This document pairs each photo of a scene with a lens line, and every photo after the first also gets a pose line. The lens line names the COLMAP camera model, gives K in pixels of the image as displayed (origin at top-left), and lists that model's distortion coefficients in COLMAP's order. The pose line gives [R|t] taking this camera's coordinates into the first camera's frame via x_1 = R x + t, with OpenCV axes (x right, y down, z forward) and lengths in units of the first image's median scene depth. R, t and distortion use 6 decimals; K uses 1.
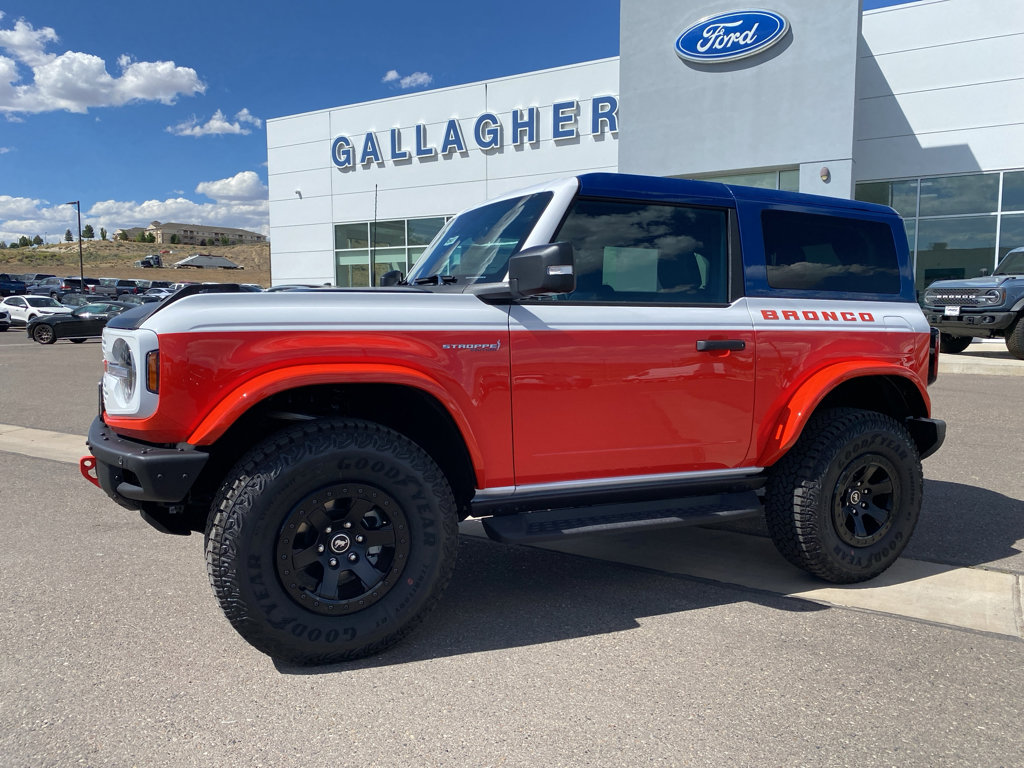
lens RADIAL K [[784.8, 0, 514.3], [0, 784.8, 385.2], [0, 0, 1]] dist [0.020454, -0.030101]
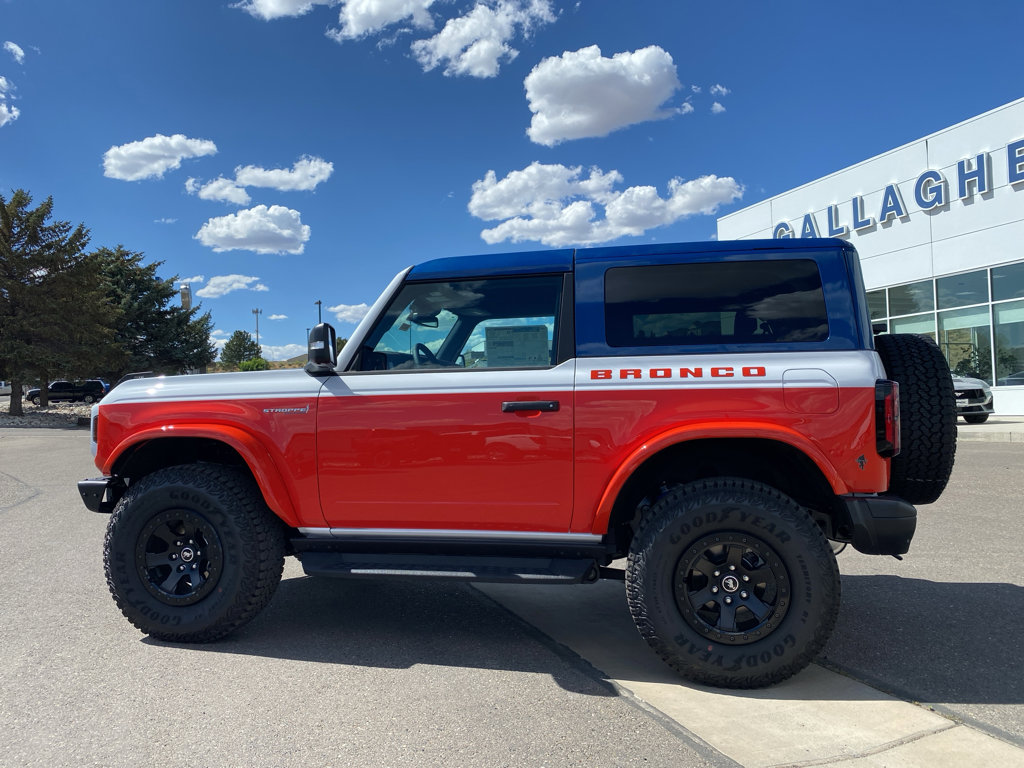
lens RADIAL K [[783.6, 0, 512.0], [0, 783.6, 384.0], [0, 0, 1]] dist [0.028657, -0.043305]
pose [[0.785444, -0.045500, -0.617259, 0.192038], [-0.026223, 0.993952, -0.106636, 0.006253], [0.618378, 0.099943, 0.779500, 0.043068]]
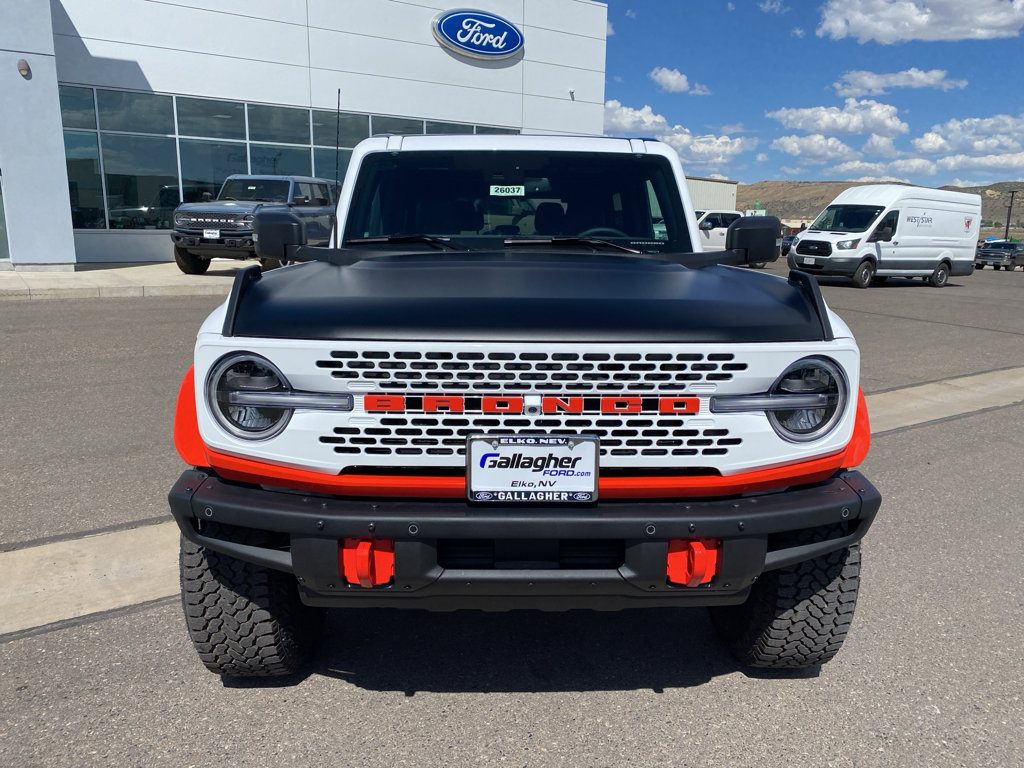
lens RADIAL K [[784.0, 0, 521.6], [0, 784.0, 386.5], [0, 0, 1]] dist [0.030733, -0.030887]
pose [[0.406284, -0.177738, 0.896294, -0.206619], [0.073745, 0.984078, 0.161717, -0.027672], [-0.910766, 0.000394, 0.412922, 0.155695]]
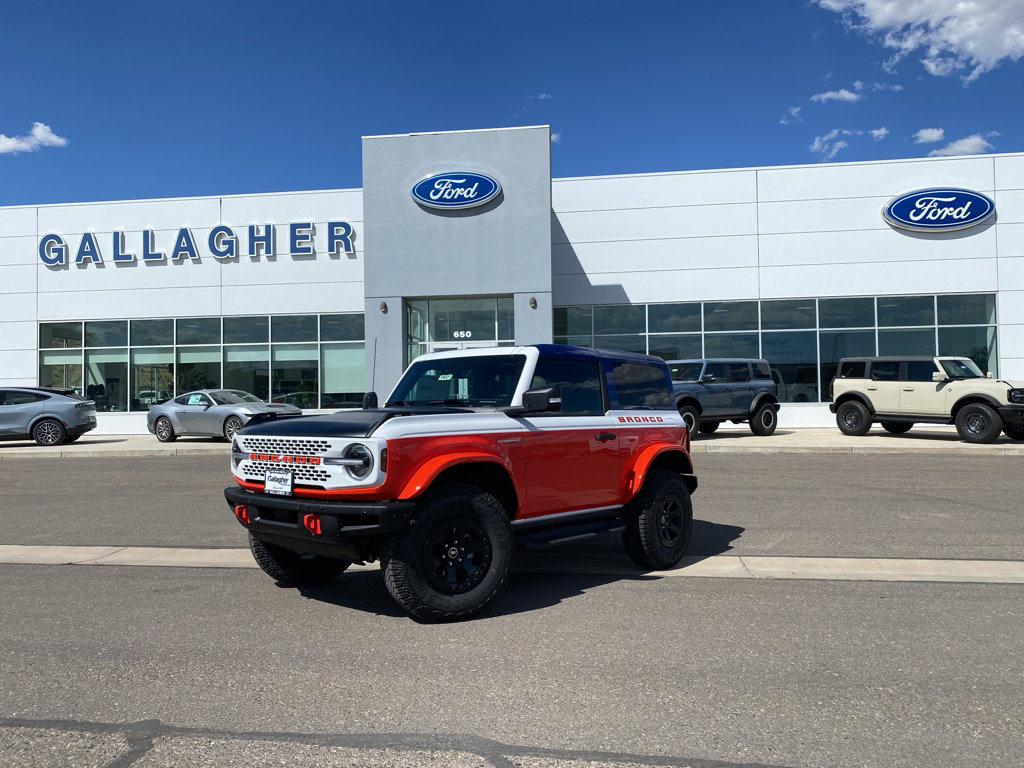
lens RADIAL K [[780.8, 0, 514.0], [0, 780.8, 380.4], [0, 0, 1]] dist [0.067873, -0.126734]
pose [[0.914908, -0.001838, 0.403657, -0.145658], [0.052393, 0.992071, -0.114234, 0.003399], [-0.400247, 0.125662, 0.907751, -0.128586]]
